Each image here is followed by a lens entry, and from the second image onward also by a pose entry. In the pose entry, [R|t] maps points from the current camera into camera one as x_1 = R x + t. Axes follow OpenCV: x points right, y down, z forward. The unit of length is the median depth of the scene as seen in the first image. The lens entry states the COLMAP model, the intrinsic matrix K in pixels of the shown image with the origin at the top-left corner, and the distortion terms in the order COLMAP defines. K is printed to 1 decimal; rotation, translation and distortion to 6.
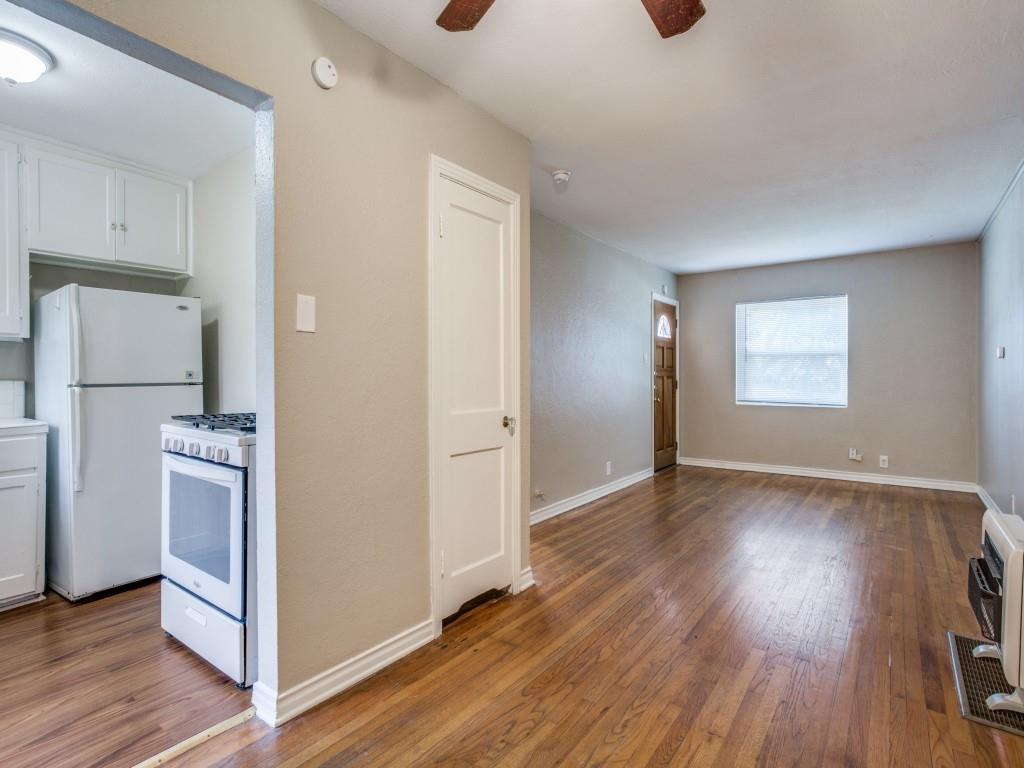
lens RADIAL K [[540.8, 0, 492.0], [0, 540.8, 380.3], [0, 0, 1]] dist [-0.055058, 0.035812]
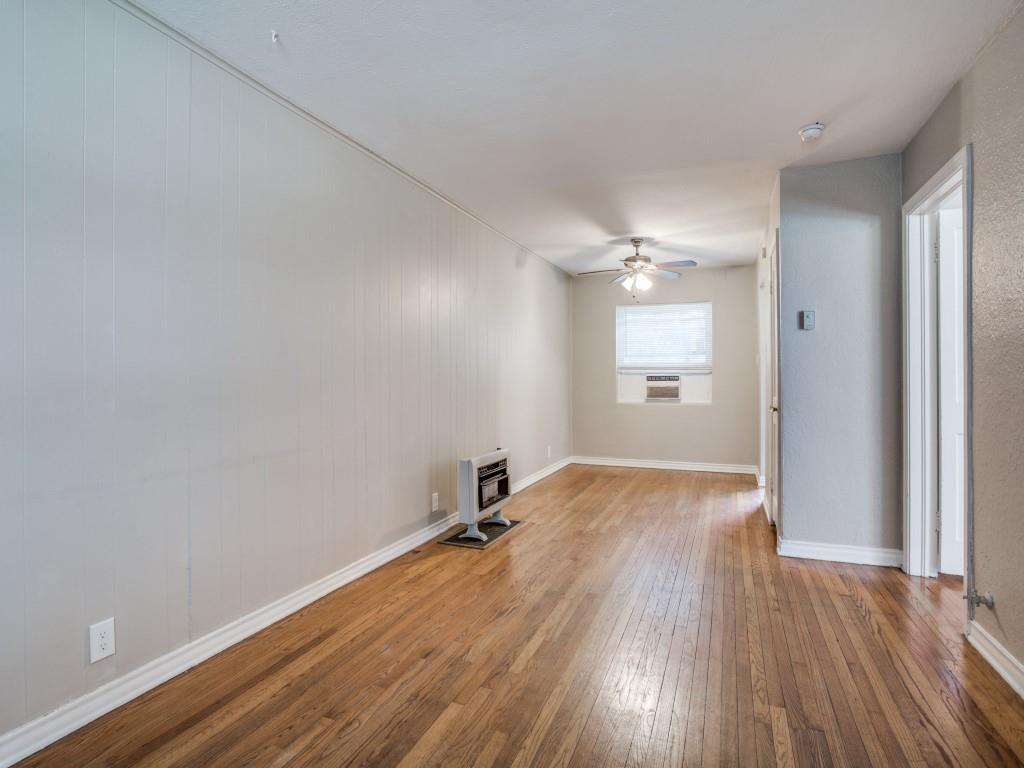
lens RADIAL K [[540.8, 0, 492.0], [0, 540.8, 380.3], [0, 0, 1]] dist [-0.055058, 0.035812]
pose [[-0.973554, 0.008876, -0.228285, 0.432952], [0.007606, 0.999950, 0.006441, -0.004323], [0.228330, 0.004535, -0.973573, 0.911940]]
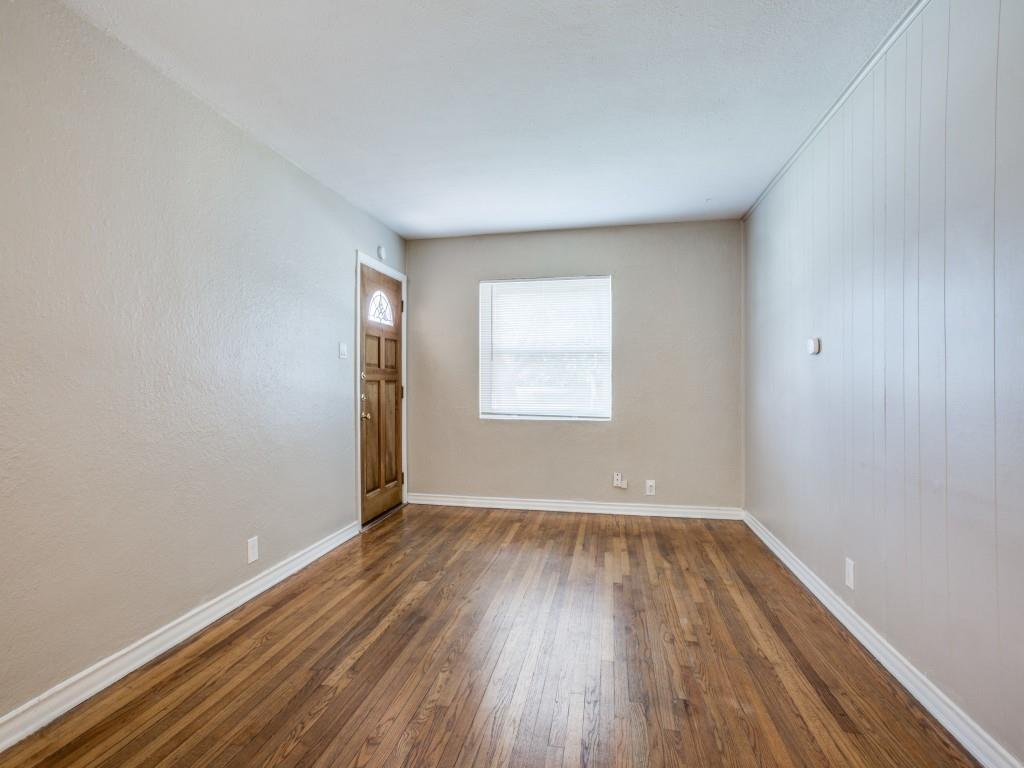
lens RADIAL K [[540.8, 0, 492.0], [0, 540.8, 380.3], [0, 0, 1]] dist [-0.055058, 0.035812]
pose [[0.910548, 0.001931, 0.413399, 0.176429], [0.001805, 0.999961, -0.008646, -0.001211], [-0.413400, 0.008619, 0.910509, 0.340028]]
